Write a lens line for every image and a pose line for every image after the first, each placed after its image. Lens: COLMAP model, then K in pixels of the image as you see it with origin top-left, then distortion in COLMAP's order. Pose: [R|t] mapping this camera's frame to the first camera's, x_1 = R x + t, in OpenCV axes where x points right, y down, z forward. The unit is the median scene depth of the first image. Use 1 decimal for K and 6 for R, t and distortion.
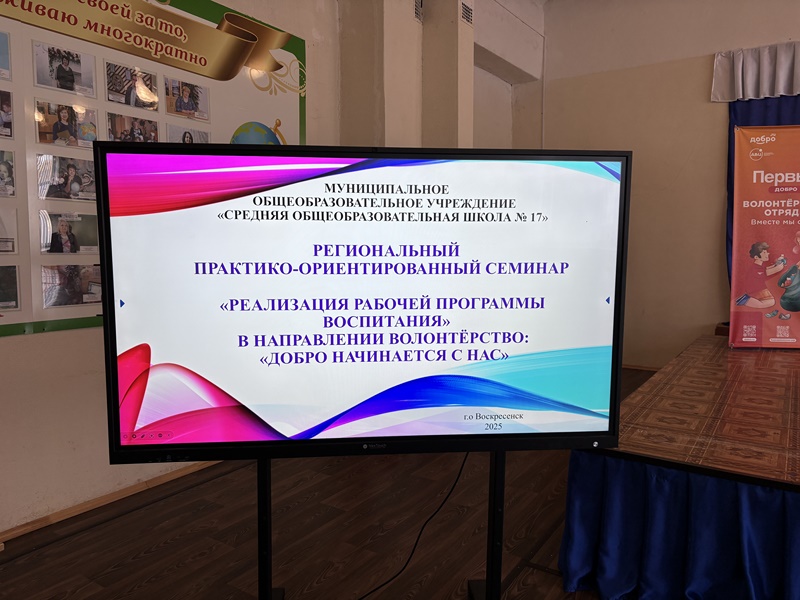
lens RADIAL K [[590.2, 0, 400.0], [0, 590.2, 300.0], [0, 0, 1]] dist [0.001193, -0.003488]
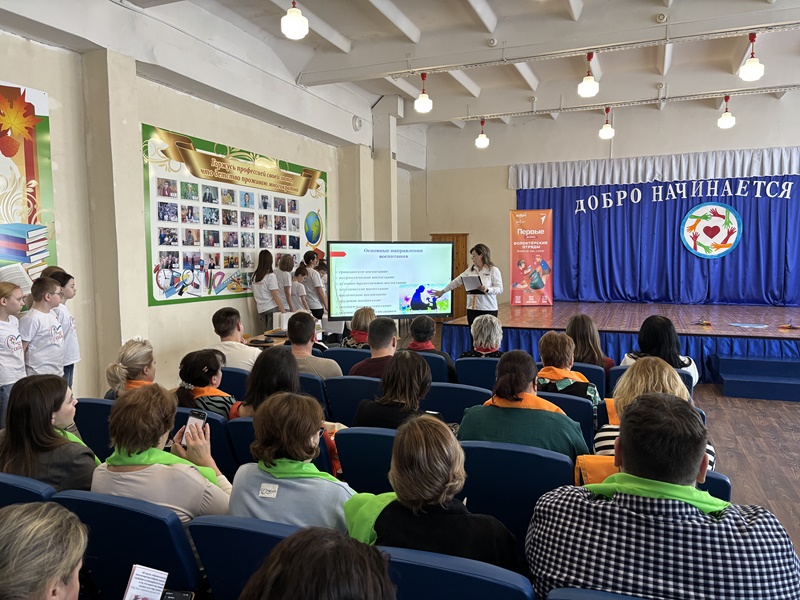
lens RADIAL K [[585.3, 0, 400.0], [0, 585.3, 300.0], [0, 0, 1]] dist [0.032654, 0.003573]
pose [[0.979889, -0.020307, 0.198510, -0.337643], [0.023105, 0.999664, -0.011789, 0.080612], [-0.198203, 0.016138, 0.980028, -1.235800]]
